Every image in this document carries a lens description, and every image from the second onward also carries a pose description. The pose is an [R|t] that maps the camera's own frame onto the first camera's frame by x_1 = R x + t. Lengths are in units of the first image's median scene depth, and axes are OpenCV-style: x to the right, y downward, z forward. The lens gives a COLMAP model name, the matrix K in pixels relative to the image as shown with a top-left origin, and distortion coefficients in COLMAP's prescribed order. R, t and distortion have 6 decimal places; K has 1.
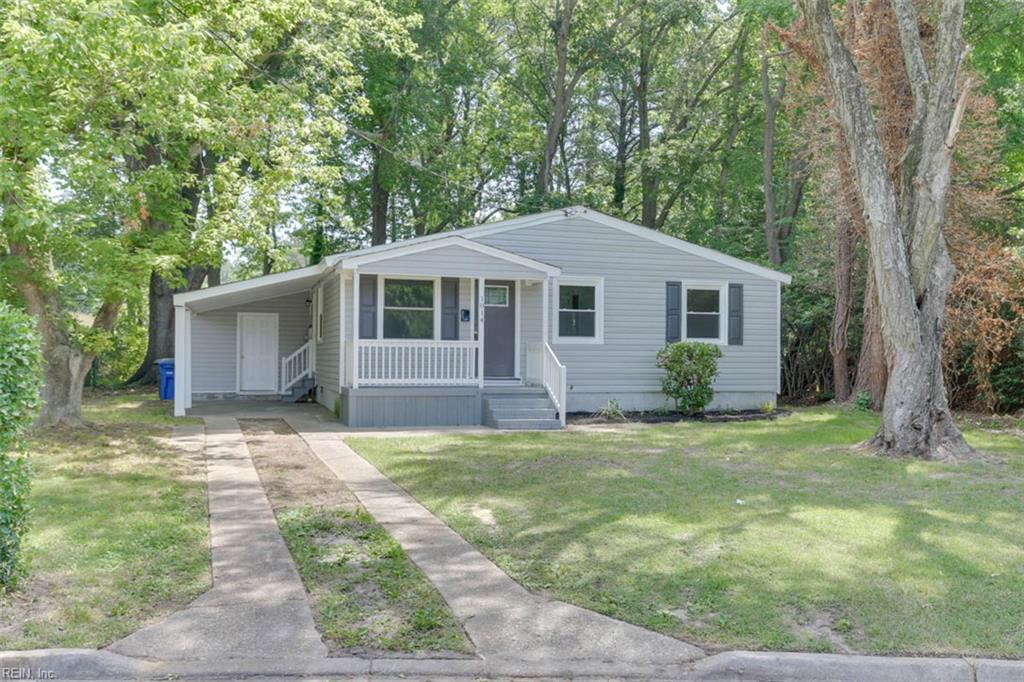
lens RADIAL K [[907.8, 0, 512.0], [0, 907.8, 341.0], [0, 0, 1]] dist [0.002217, 0.002436]
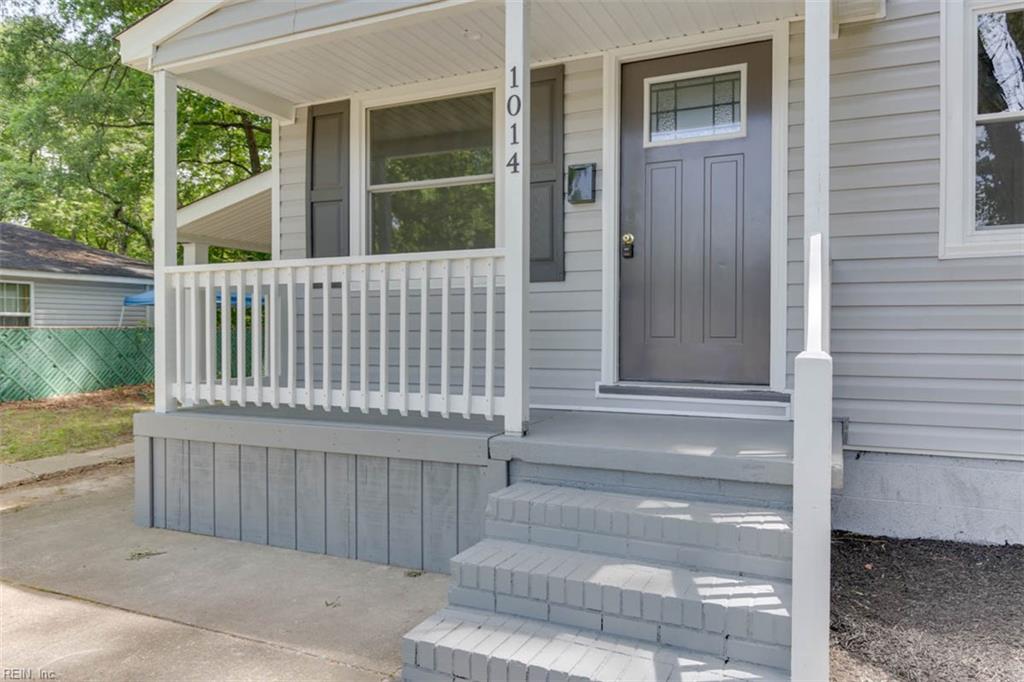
lens RADIAL K [[693.9, 0, 512.0], [0, 693.9, 341.0], [0, 0, 1]] dist [0.000801, 0.000091]
pose [[0.743394, 0.000401, -0.668853, 0.088516], [0.012341, 0.999821, 0.014316, 0.021881], [0.668739, -0.018897, 0.743257, 0.810631]]
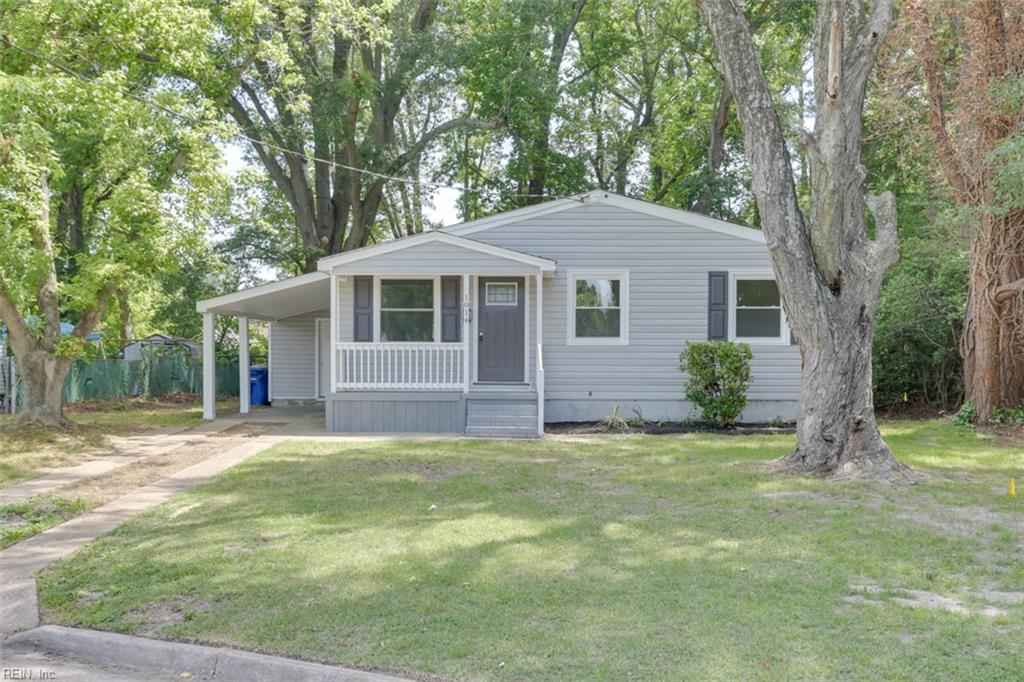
lens RADIAL K [[1020.5, 0, 484.9], [0, 1020.5, 374.3], [0, 0, 1]] dist [0.002887, 0.003432]
pose [[0.943757, -0.001713, -0.330636, 0.313284], [0.009891, 0.999685, 0.023054, 0.008017], [0.330493, -0.025028, 0.943477, 0.015590]]
